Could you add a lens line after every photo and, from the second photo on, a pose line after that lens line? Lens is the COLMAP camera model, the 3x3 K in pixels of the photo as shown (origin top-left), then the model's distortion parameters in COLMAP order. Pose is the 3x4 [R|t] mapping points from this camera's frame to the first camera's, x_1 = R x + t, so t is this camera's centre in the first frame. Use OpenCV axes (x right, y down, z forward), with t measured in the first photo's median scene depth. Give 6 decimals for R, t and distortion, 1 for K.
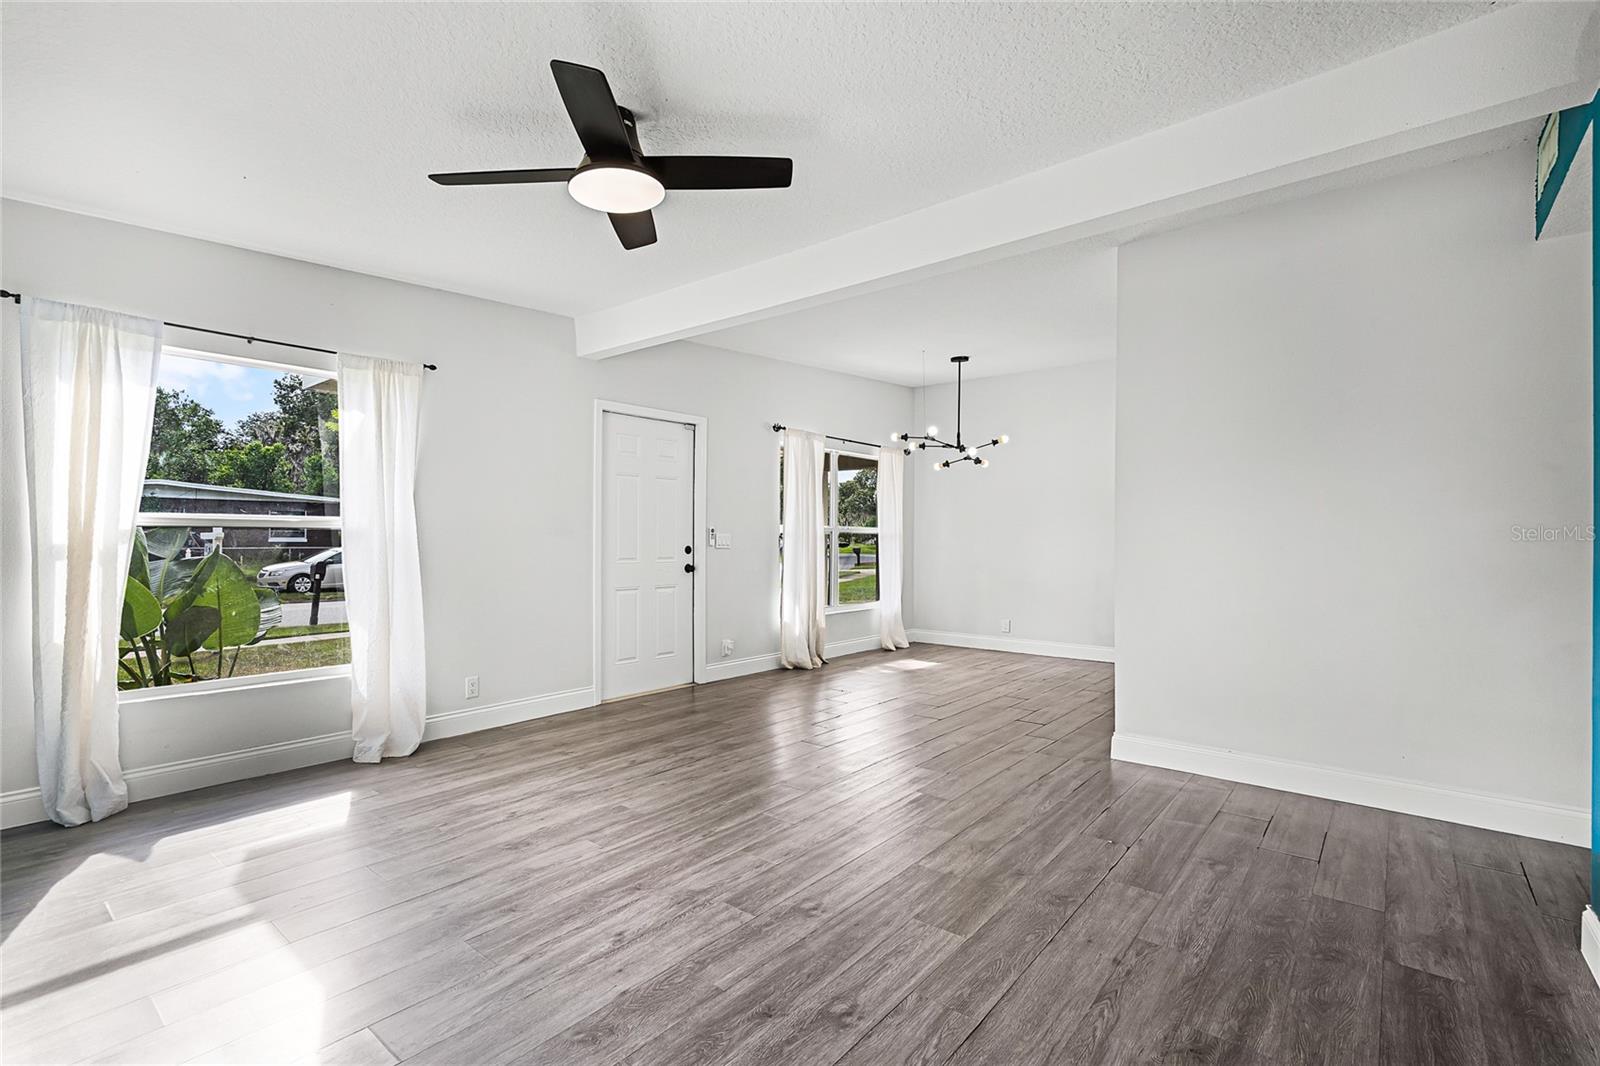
lens RADIAL K [[747.6, 0, 808.6], [0, 747.6, 536.2], [0, 0, 1]] dist [-0.003556, 0.000018]
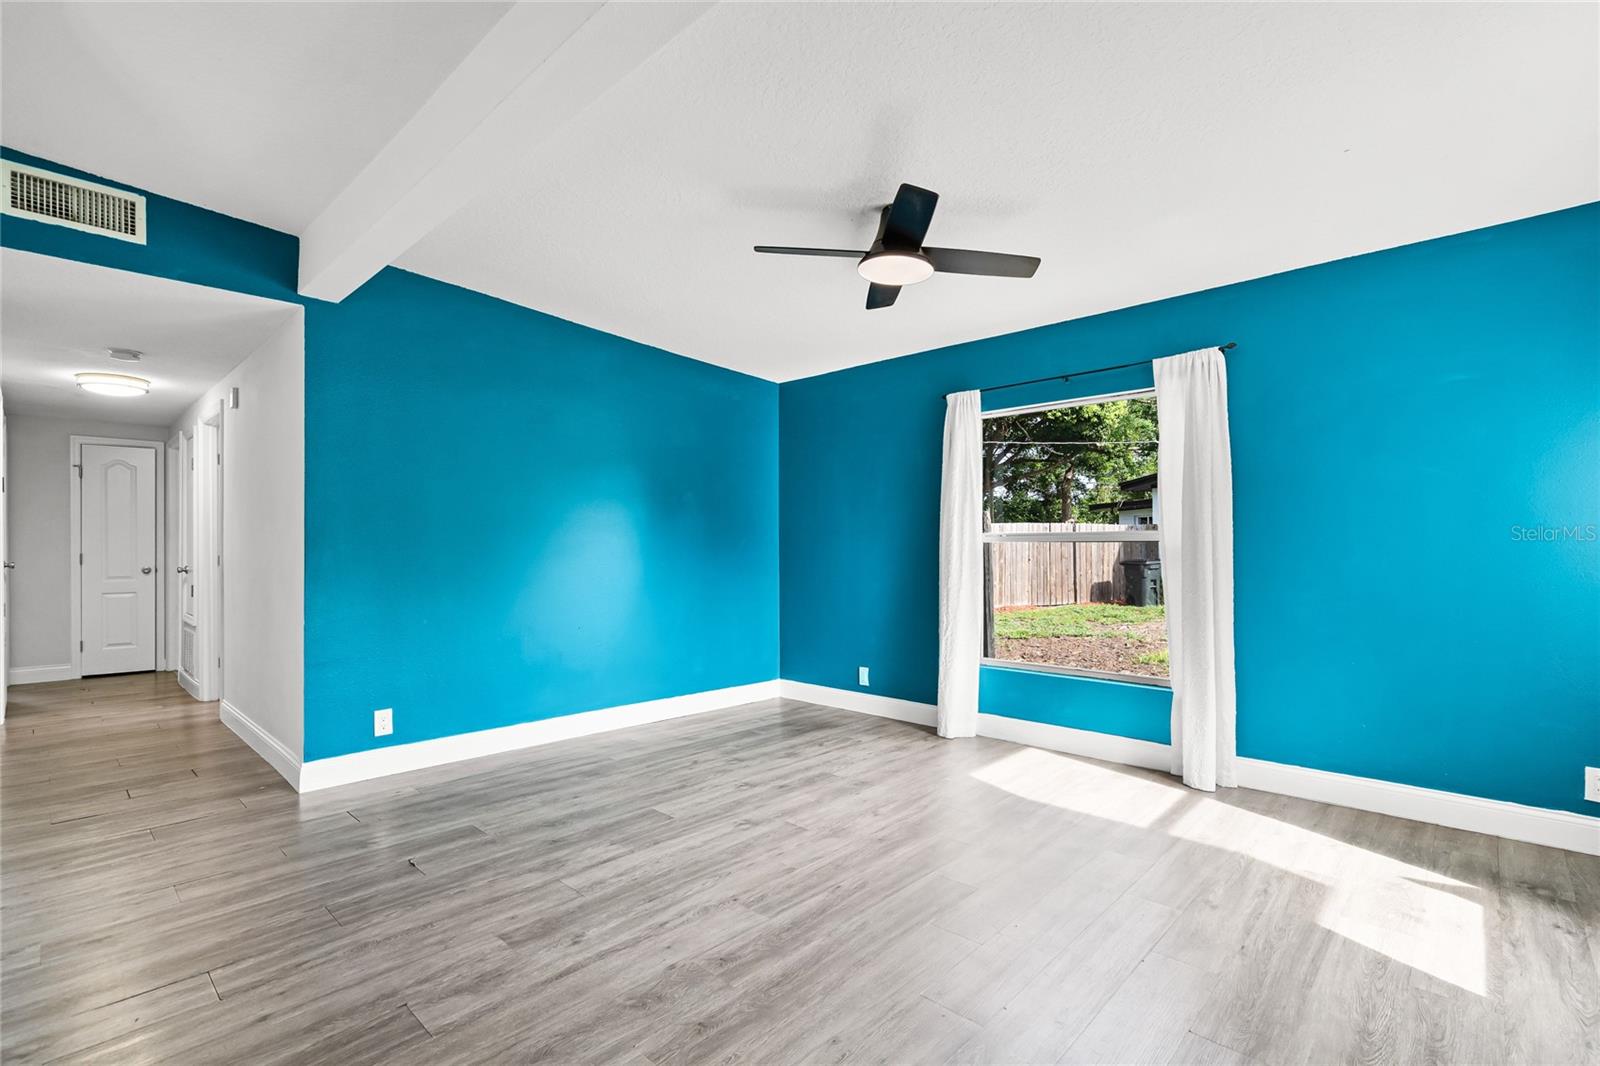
lens RADIAL K [[742.4, 0, 798.3], [0, 742.4, 558.5], [0, 0, 1]] dist [0.027127, 0.000151]
pose [[-0.997111, -0.001900, 0.075932, -0.187045], [-0.000728, 0.999880, 0.015462, -0.001925], [-0.075952, 0.015362, -0.996993, 2.219238]]
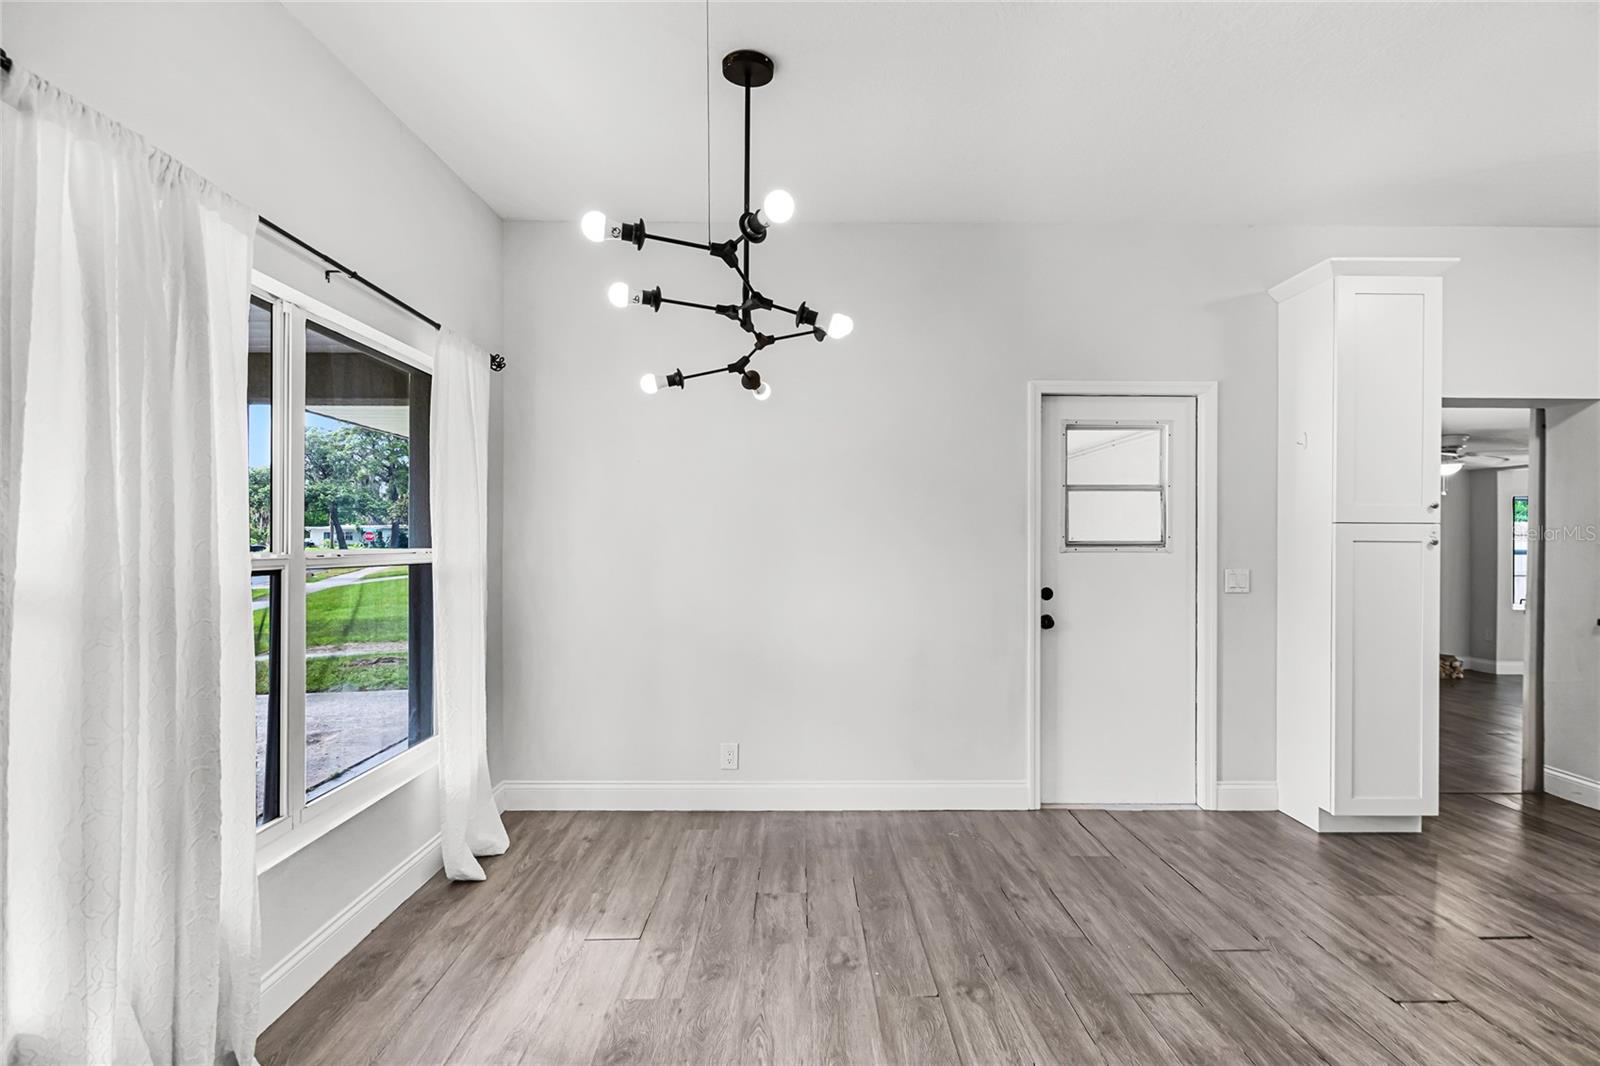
lens RADIAL K [[740.5, 0, 798.9], [0, 740.5, 540.0], [0, 0, 1]] dist [0.000142, 0.000177]
pose [[0.773467, 0.020288, 0.633512, 0.000220], [-0.007213, 0.999705, -0.023210, -0.001442], [-0.633796, 0.013382, 0.773385, 0.108836]]
